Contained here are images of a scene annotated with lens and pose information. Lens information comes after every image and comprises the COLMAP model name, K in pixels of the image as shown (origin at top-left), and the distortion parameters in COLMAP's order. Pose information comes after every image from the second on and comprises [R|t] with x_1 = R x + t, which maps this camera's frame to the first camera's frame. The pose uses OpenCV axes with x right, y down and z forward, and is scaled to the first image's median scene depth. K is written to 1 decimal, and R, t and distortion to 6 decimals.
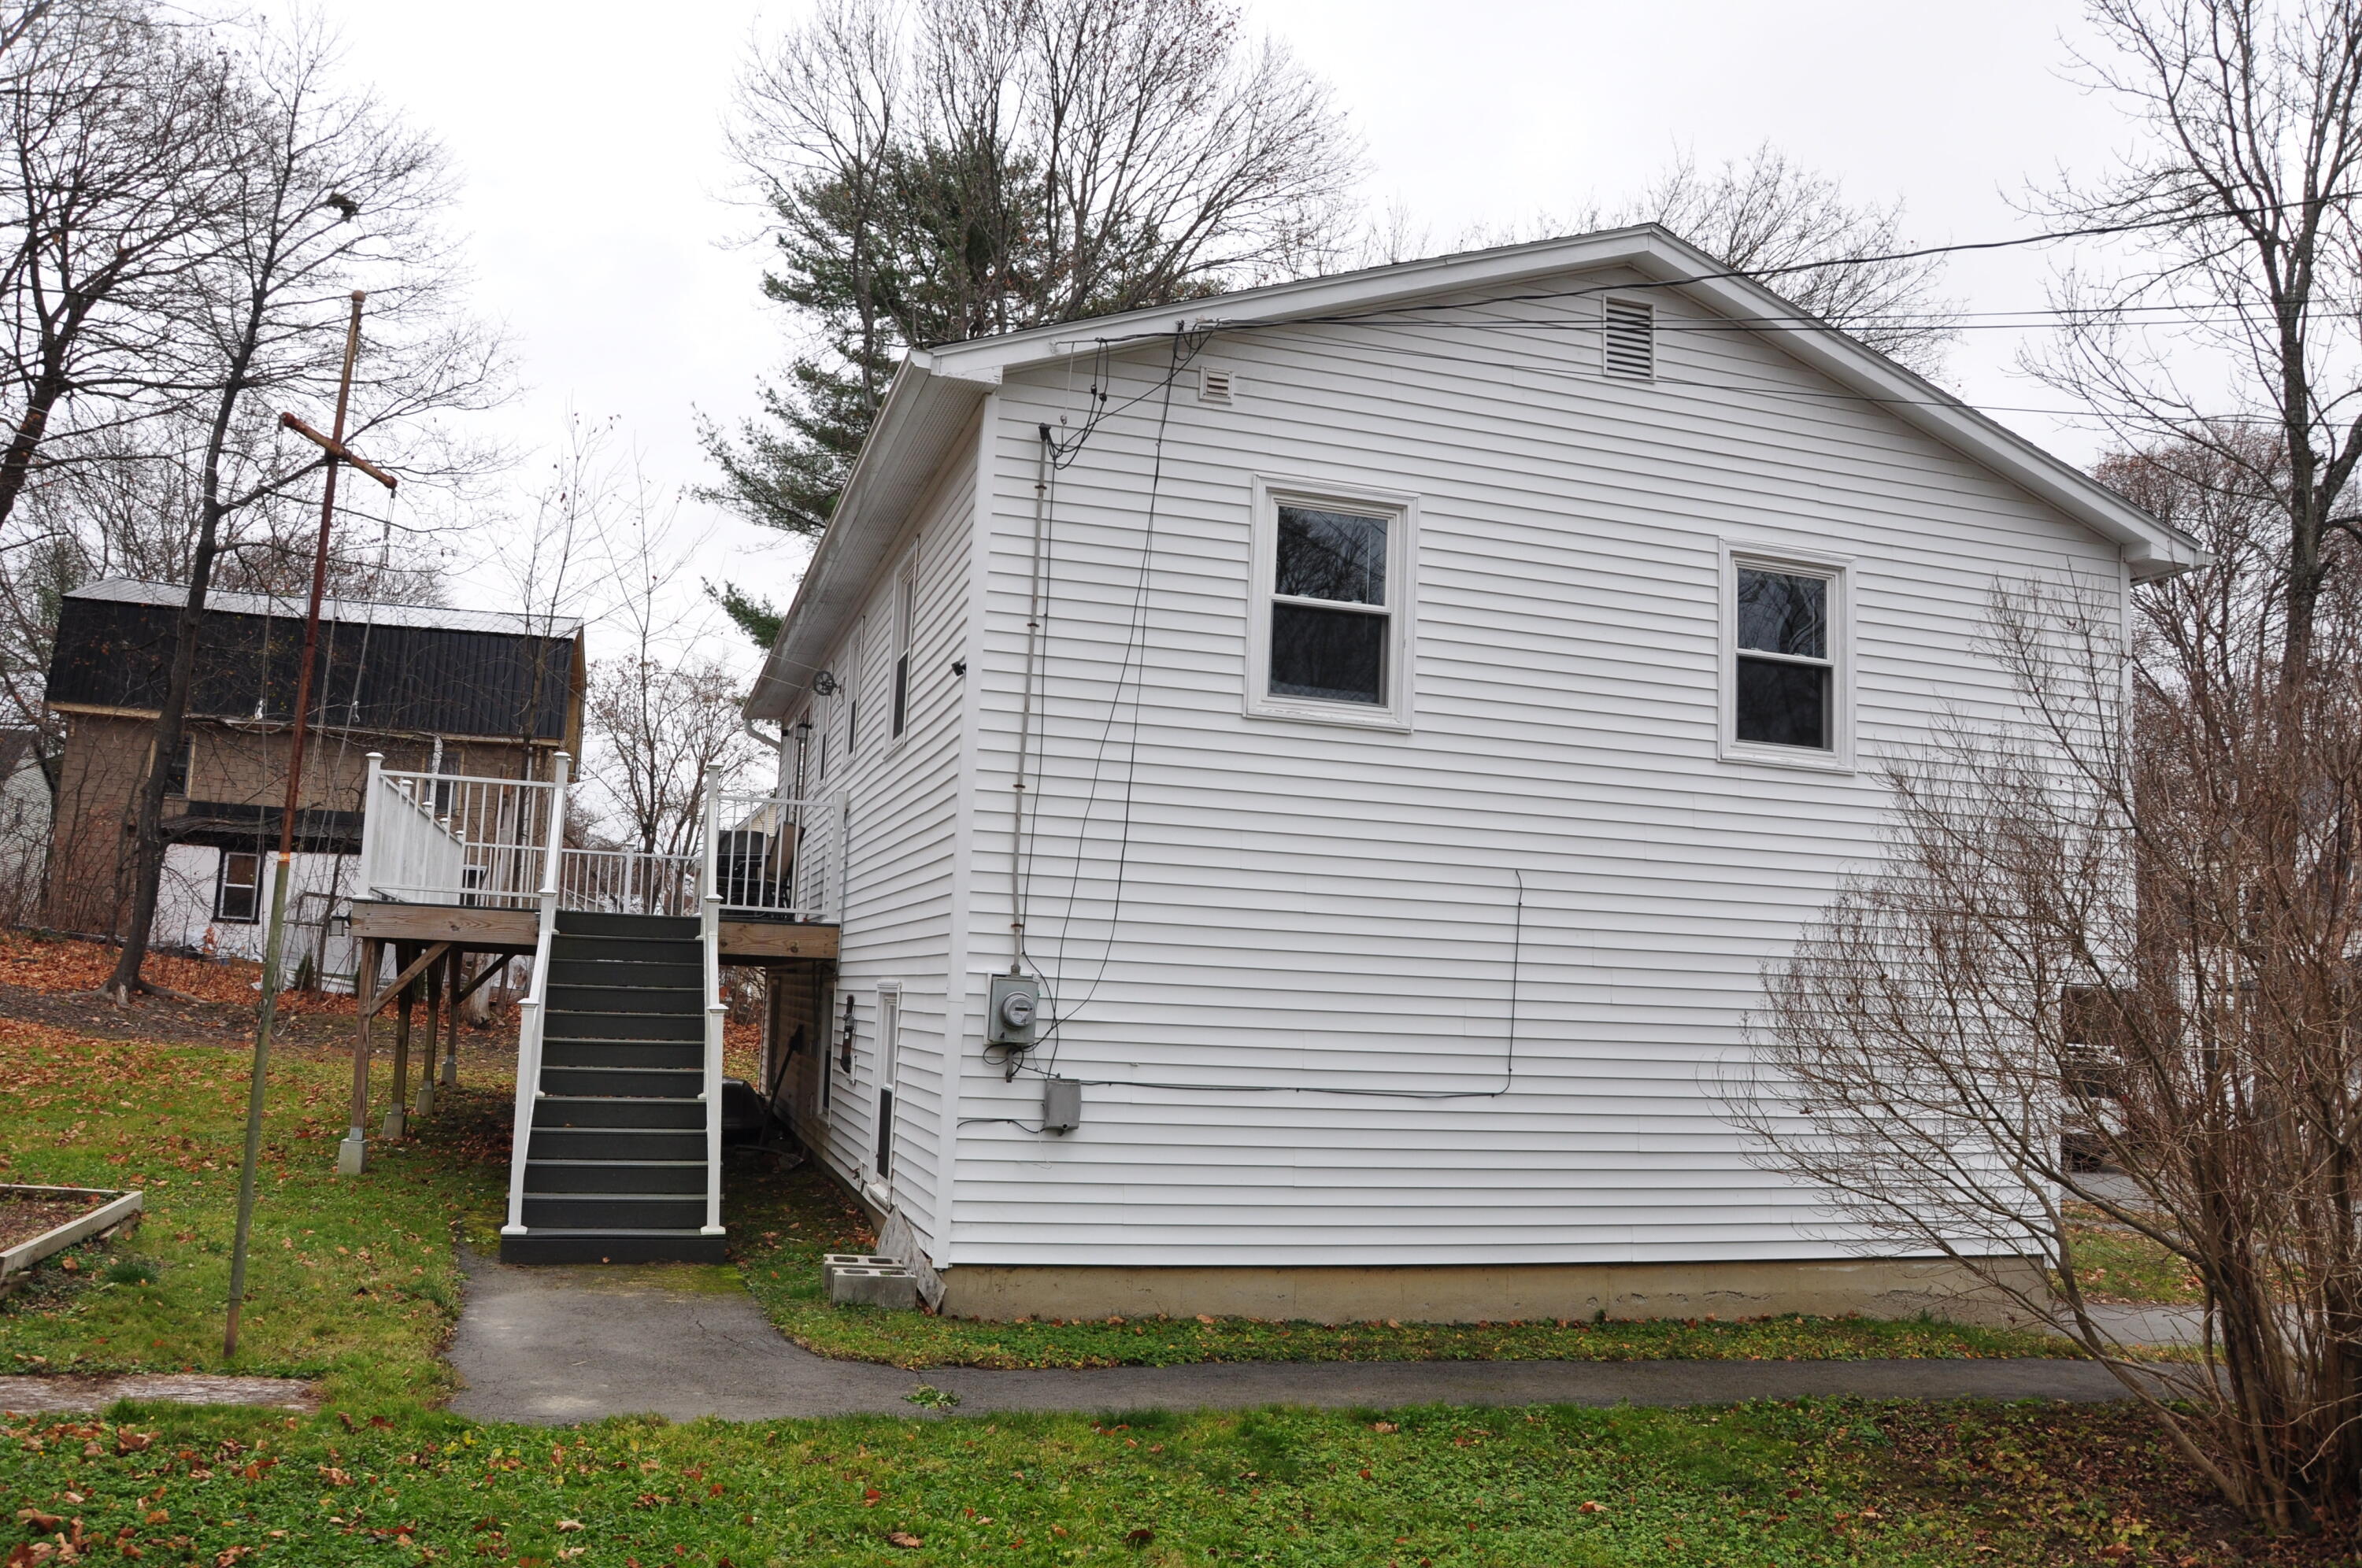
lens RADIAL K [[1840.0, 0, 1173.3], [0, 1840.0, 794.5], [0, 0, 1]] dist [-0.167511, 0.148009]
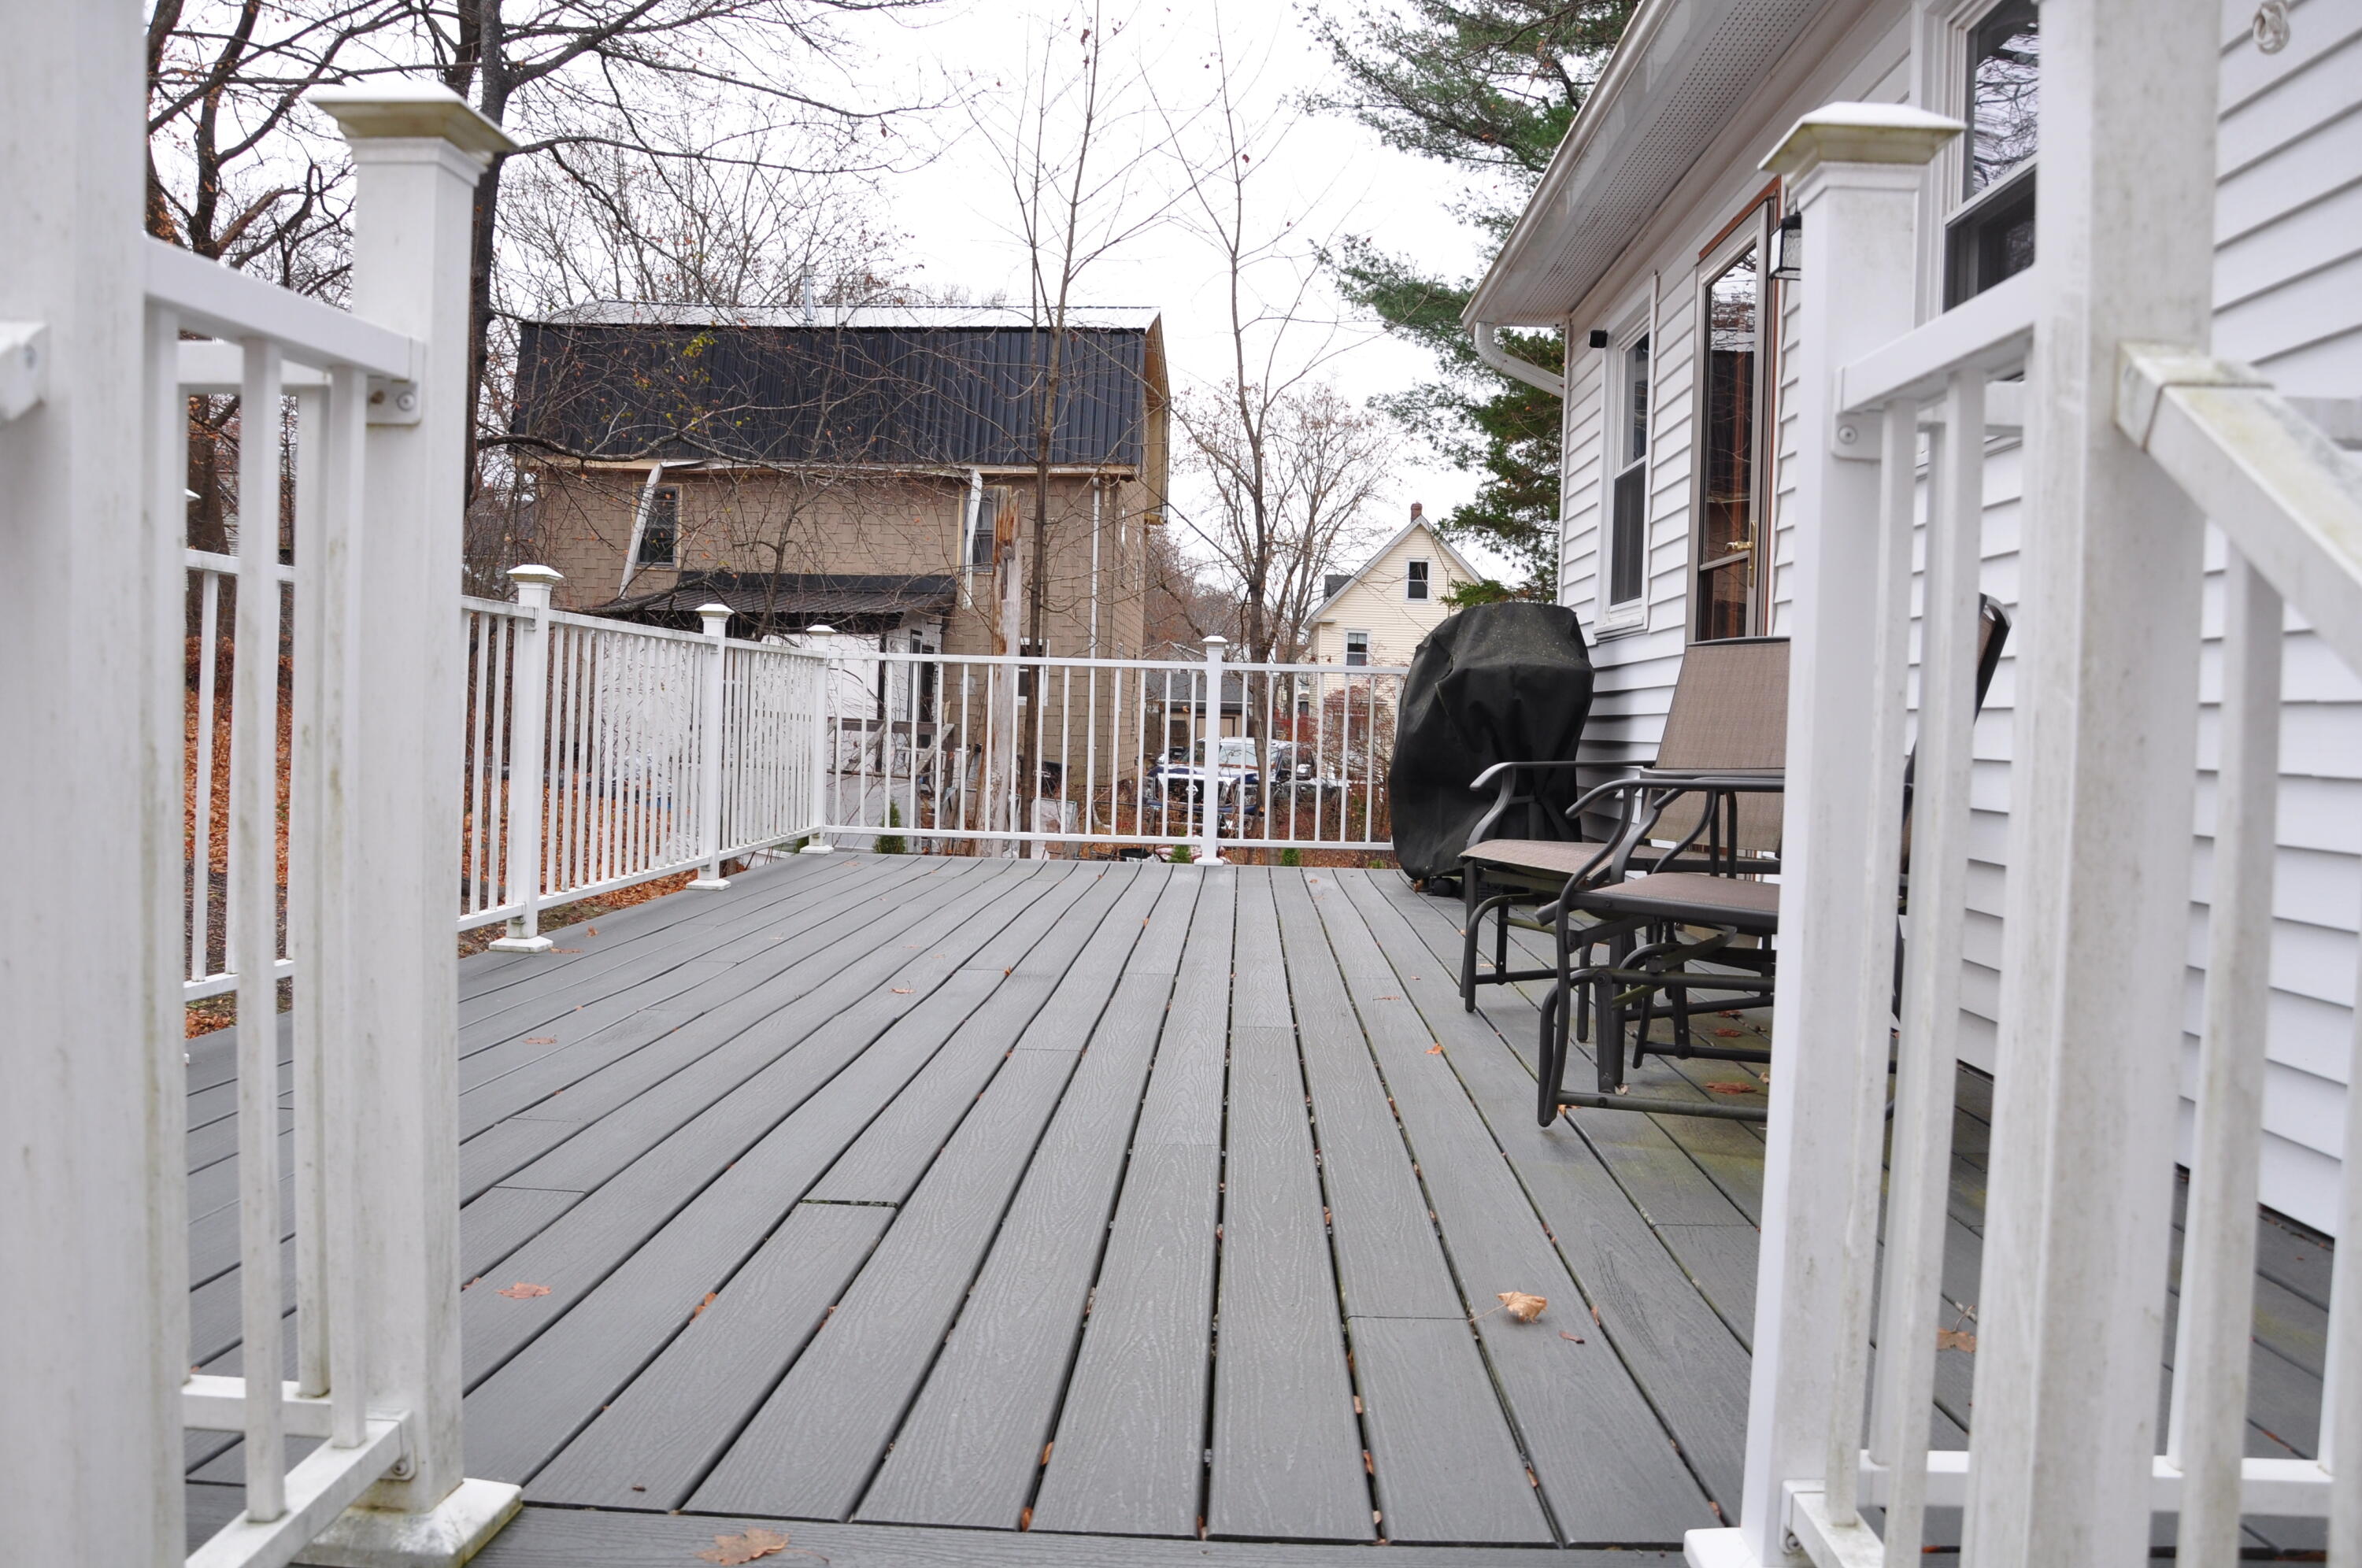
lens RADIAL K [[1840.0, 0, 1173.3], [0, 1840.0, 794.5], [0, 0, 1]] dist [-0.167511, 0.148009]
pose [[0.946392, 0.004776, -0.322987, -0.040264], [0.041785, 0.989680, 0.137068, -0.000243], [0.320308, -0.143216, 0.936425, 0.142448]]
